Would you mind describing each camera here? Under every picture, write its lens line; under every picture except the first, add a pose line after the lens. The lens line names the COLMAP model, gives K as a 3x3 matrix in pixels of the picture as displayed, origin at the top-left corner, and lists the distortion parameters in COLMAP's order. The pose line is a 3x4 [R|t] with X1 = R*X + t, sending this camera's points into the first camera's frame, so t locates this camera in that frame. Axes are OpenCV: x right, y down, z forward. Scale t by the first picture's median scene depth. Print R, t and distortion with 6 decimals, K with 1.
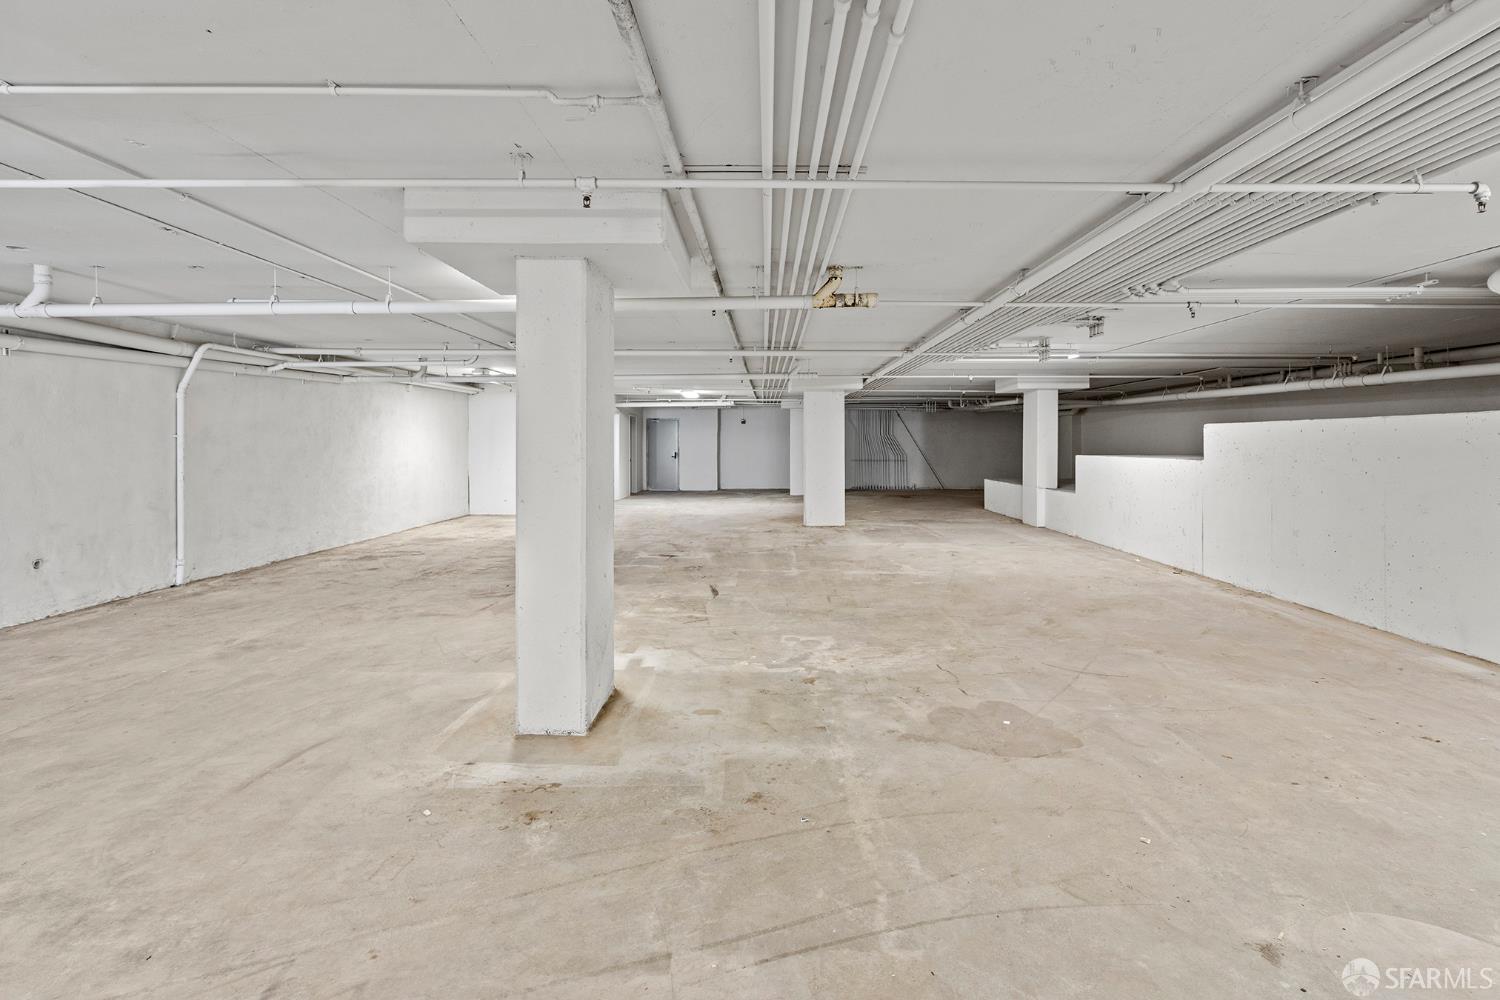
lens RADIAL K [[699.5, 0, 756.1], [0, 699.5, 446.9], [0, 0, 1]] dist [-0.002338, -0.000372]
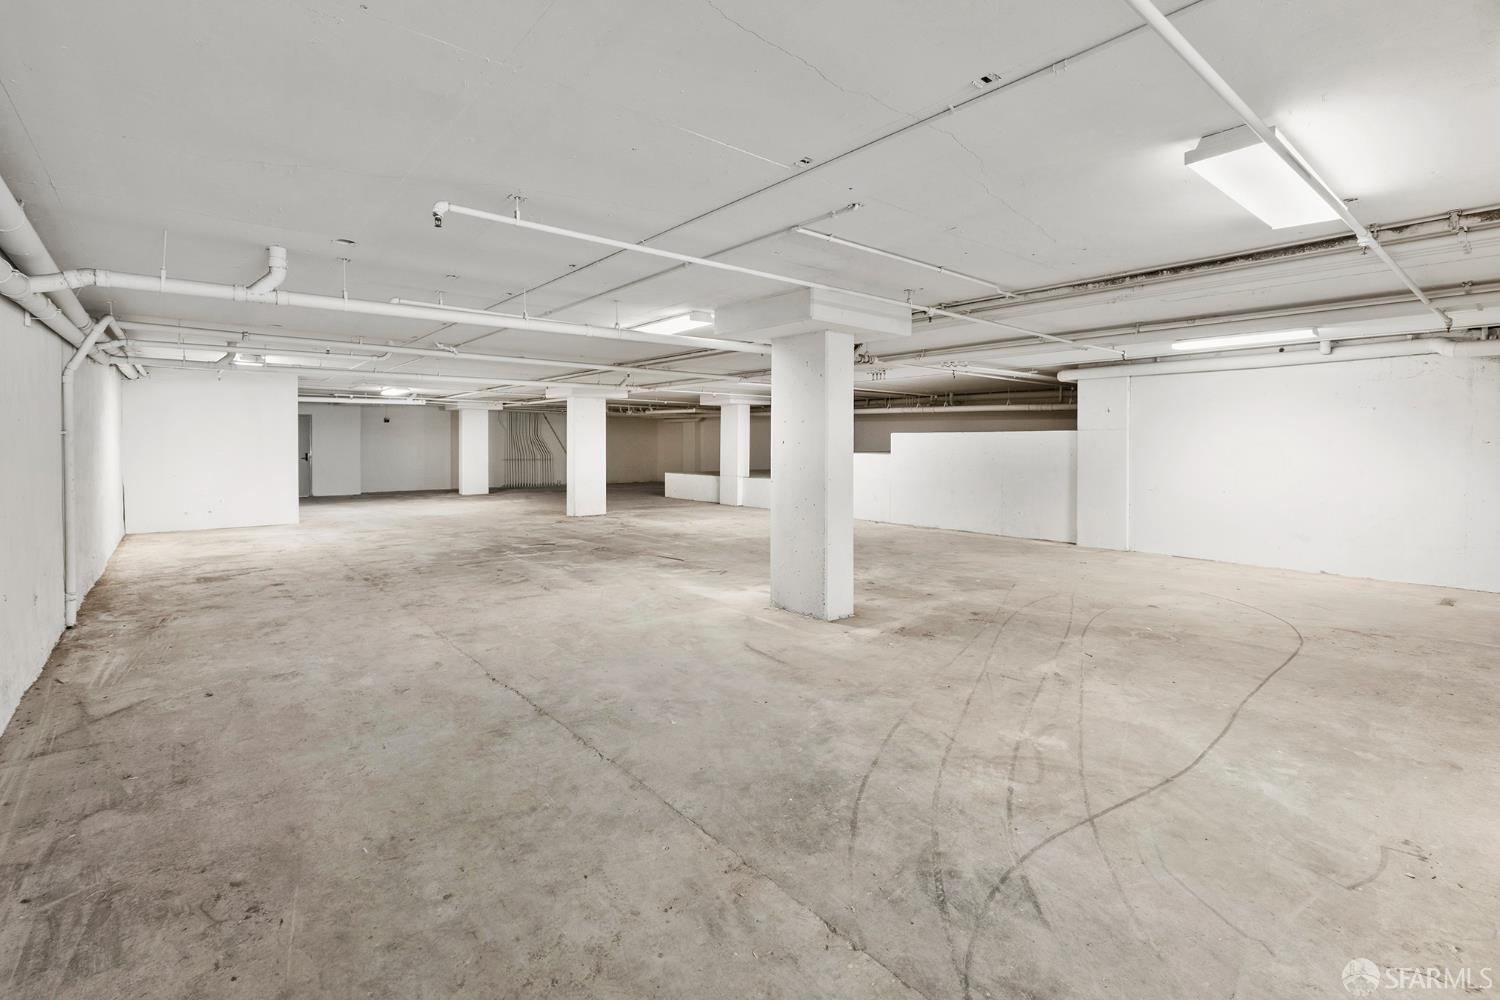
lens RADIAL K [[682.2, 0, 750.0], [0, 682.2, 452.8], [0, 0, 1]] dist [0.000708, 0.000051]
pose [[0.768430, -0.005665, 0.639909, -0.420731], [0.000537, 0.999966, 0.008207, 0.000654], [-0.639934, -0.005963, 0.768407, -0.032206]]
